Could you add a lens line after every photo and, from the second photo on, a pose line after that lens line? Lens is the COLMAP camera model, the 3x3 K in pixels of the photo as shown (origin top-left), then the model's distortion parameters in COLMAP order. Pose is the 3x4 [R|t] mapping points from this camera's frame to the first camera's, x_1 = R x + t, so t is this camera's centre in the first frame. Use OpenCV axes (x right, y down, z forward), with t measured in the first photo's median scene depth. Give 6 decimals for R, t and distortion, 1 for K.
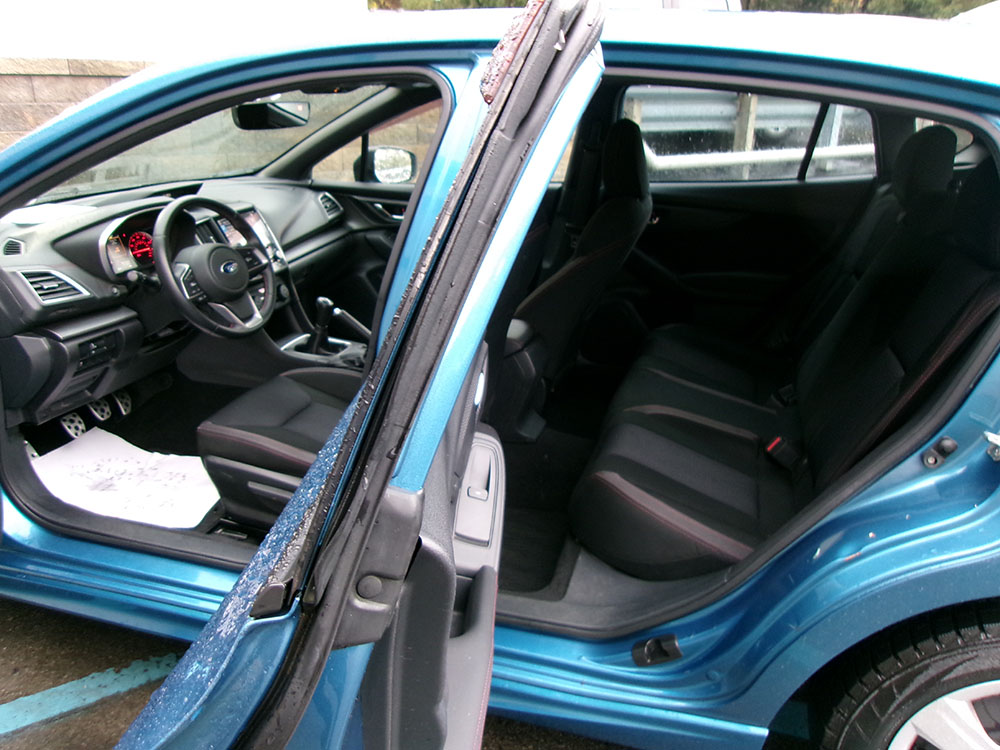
lens RADIAL K [[764.7, 0, 503.7], [0, 764.7, 374.1], [0, 0, 1]] dist [-0.010859, 0.022943]
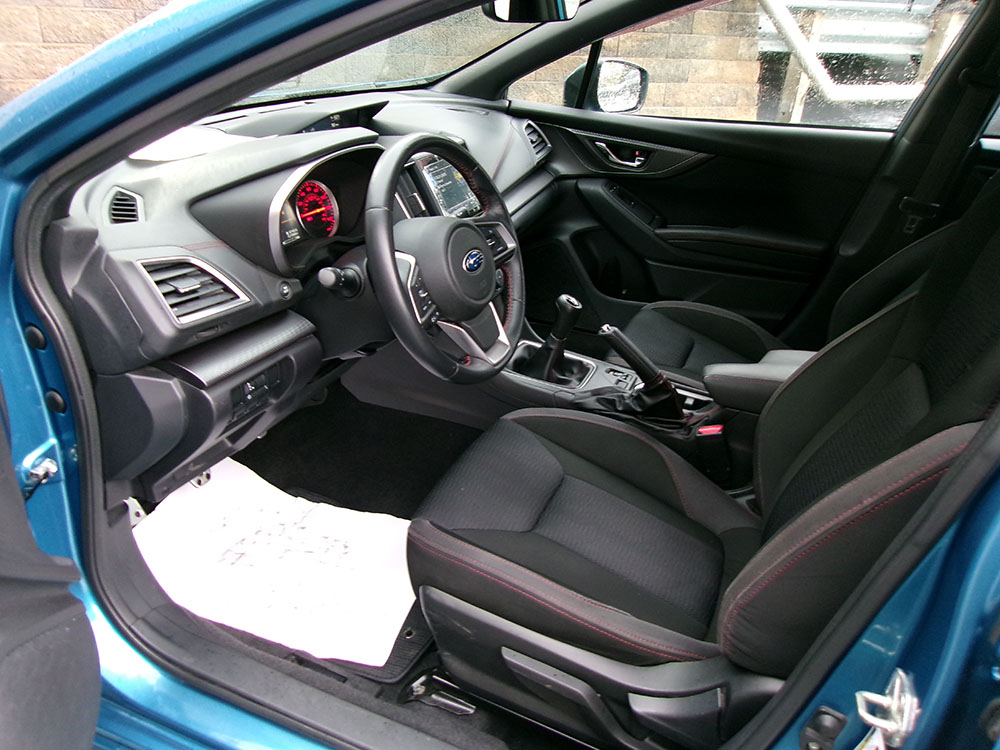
lens RADIAL K [[764.7, 0, 497.5], [0, 764.7, 374.3], [0, 0, 1]] dist [-0.010859, 0.022943]
pose [[0.993678, 0.089237, -0.068122, -0.281679], [-0.081462, 0.990649, 0.109443, -0.114880], [0.077251, -0.103202, 0.991656, 0.394540]]
